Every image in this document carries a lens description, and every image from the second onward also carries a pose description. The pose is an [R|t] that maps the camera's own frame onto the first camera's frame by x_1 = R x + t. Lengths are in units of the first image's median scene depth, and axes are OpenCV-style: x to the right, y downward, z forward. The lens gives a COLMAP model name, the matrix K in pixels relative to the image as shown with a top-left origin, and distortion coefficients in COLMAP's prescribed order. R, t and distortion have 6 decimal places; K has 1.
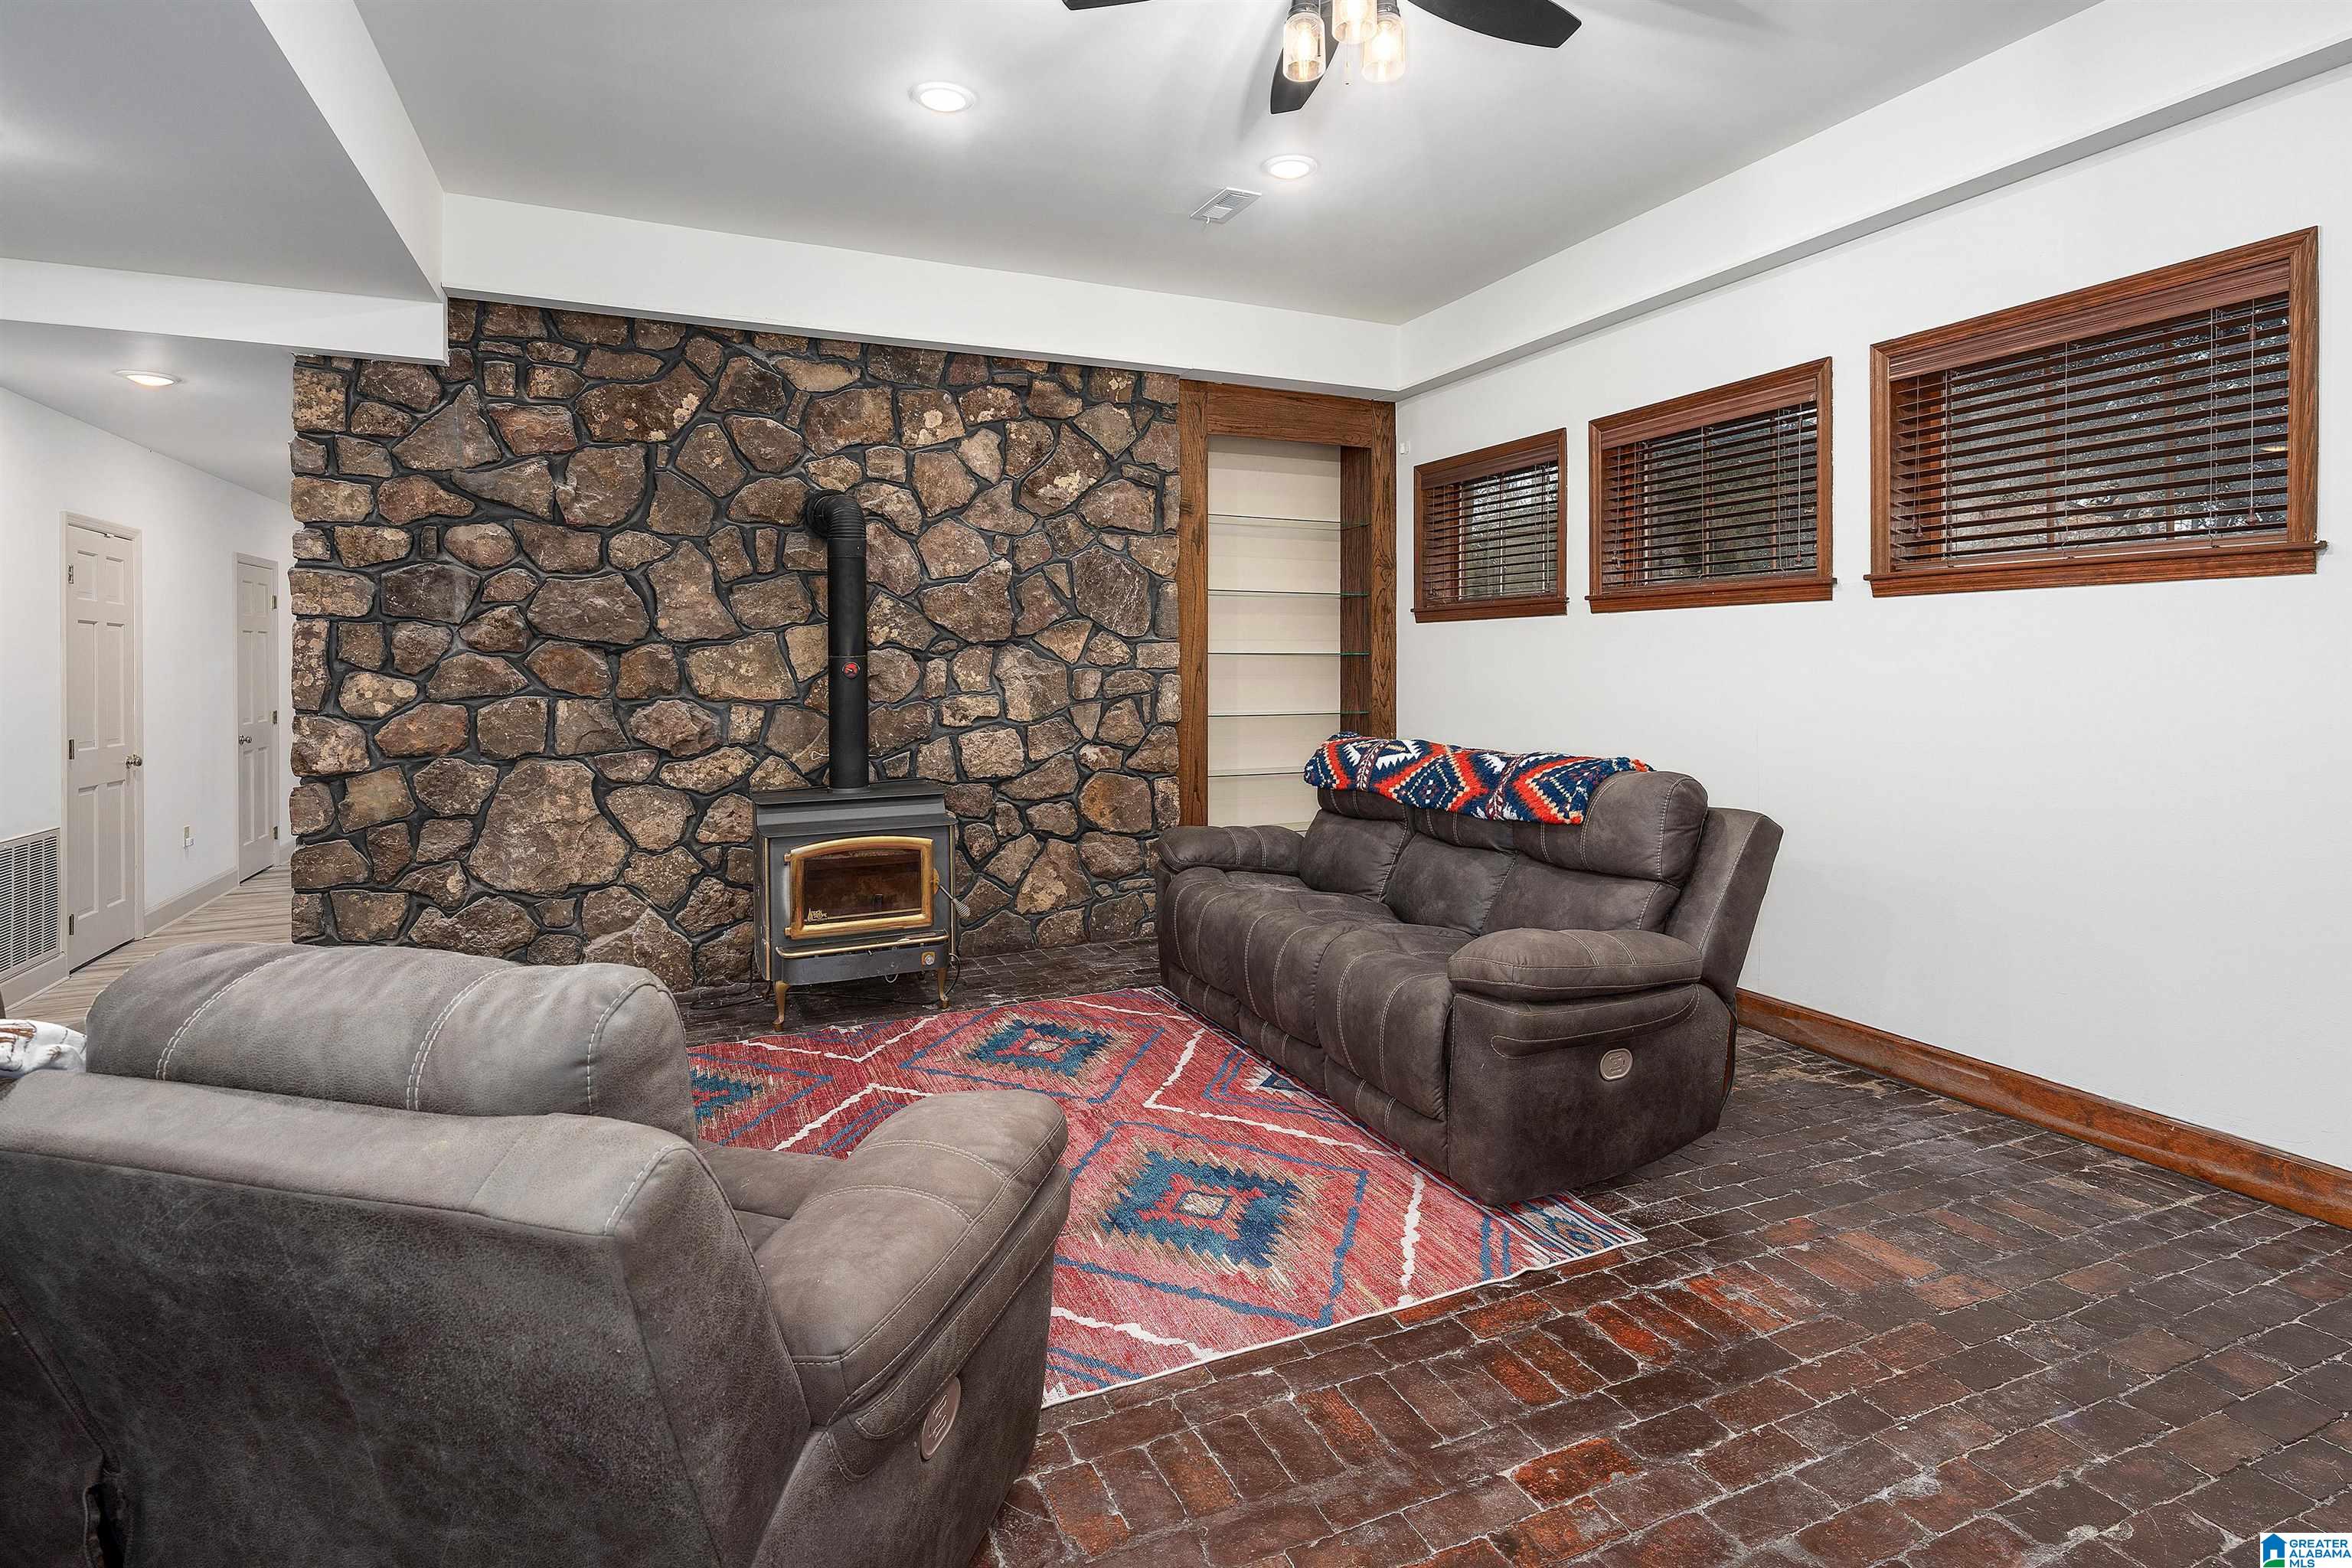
lens RADIAL K [[1174.2, 0, 1178.4], [0, 1174.2, 652.4], [0, 0, 1]] dist [-0.000040, -0.000185]
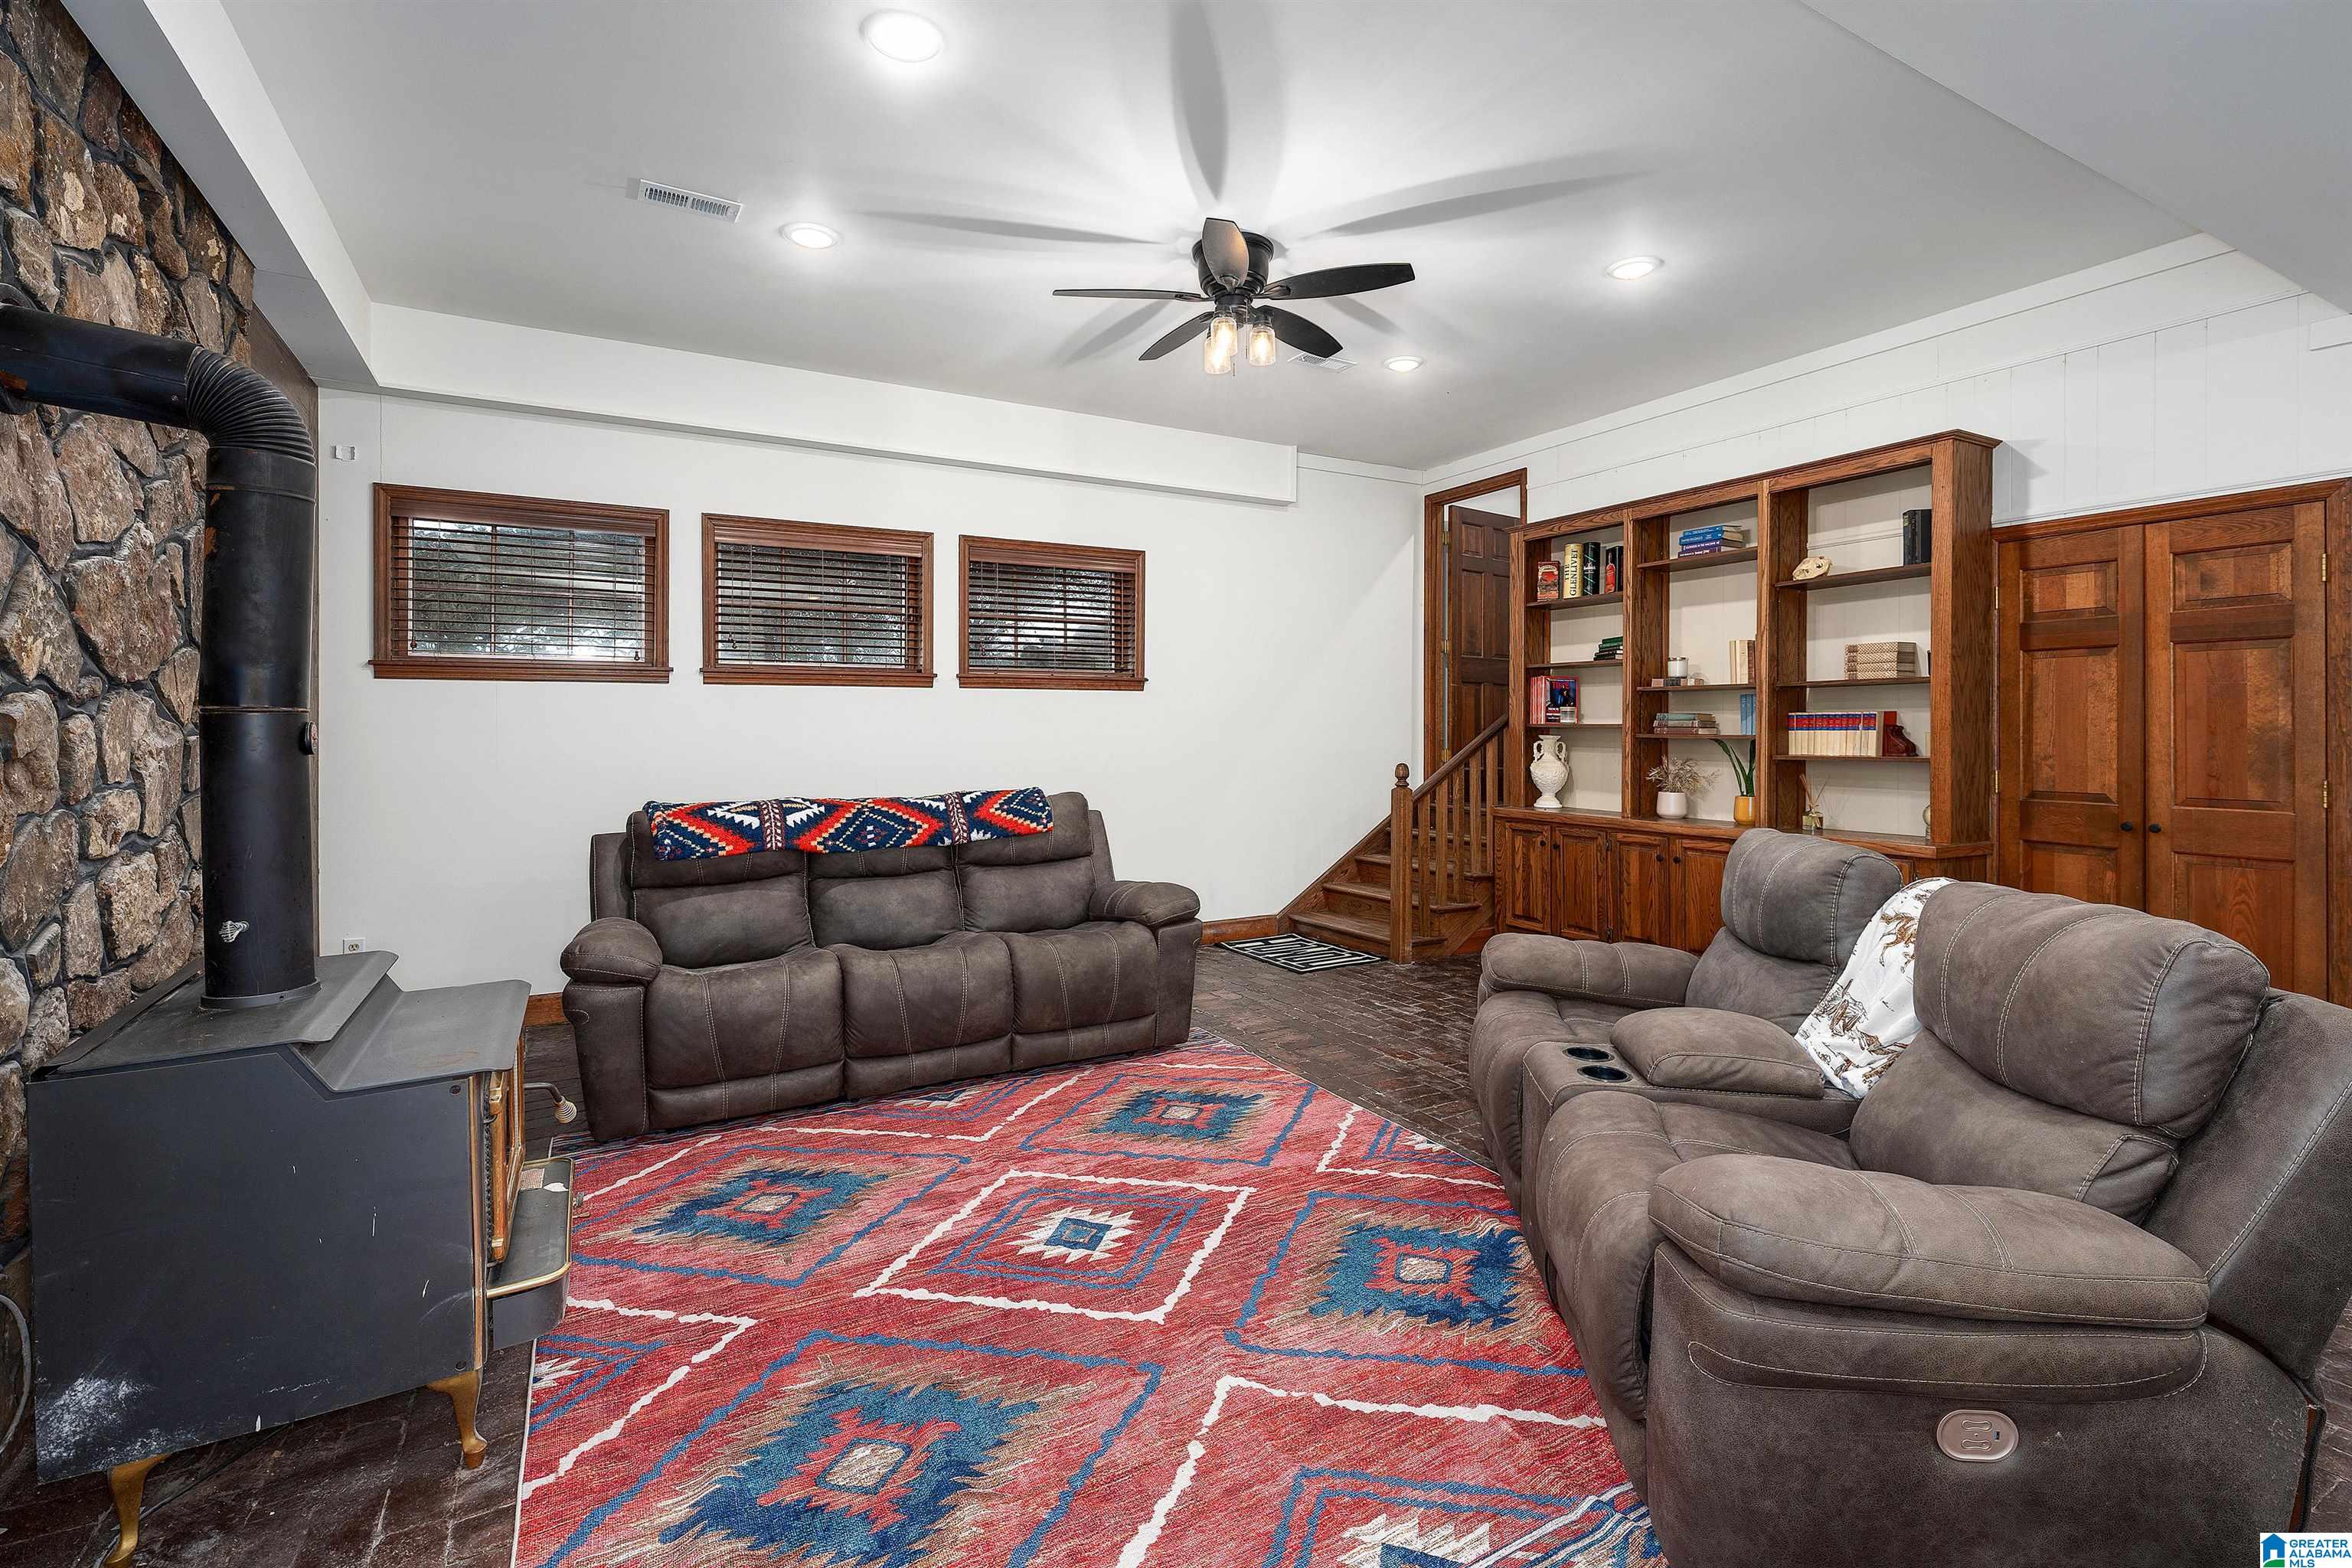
lens RADIAL K [[1083.9, 0, 1170.7], [0, 1083.9, 707.4], [0, 0, 1]] dist [0.015531, -0.000124]
pose [[-0.107771, 0.020884, 0.993956, -1.050103], [-0.008198, 0.999727, -0.021895, 0.012881], [-0.994142, -0.010508, -0.107570, 0.953616]]
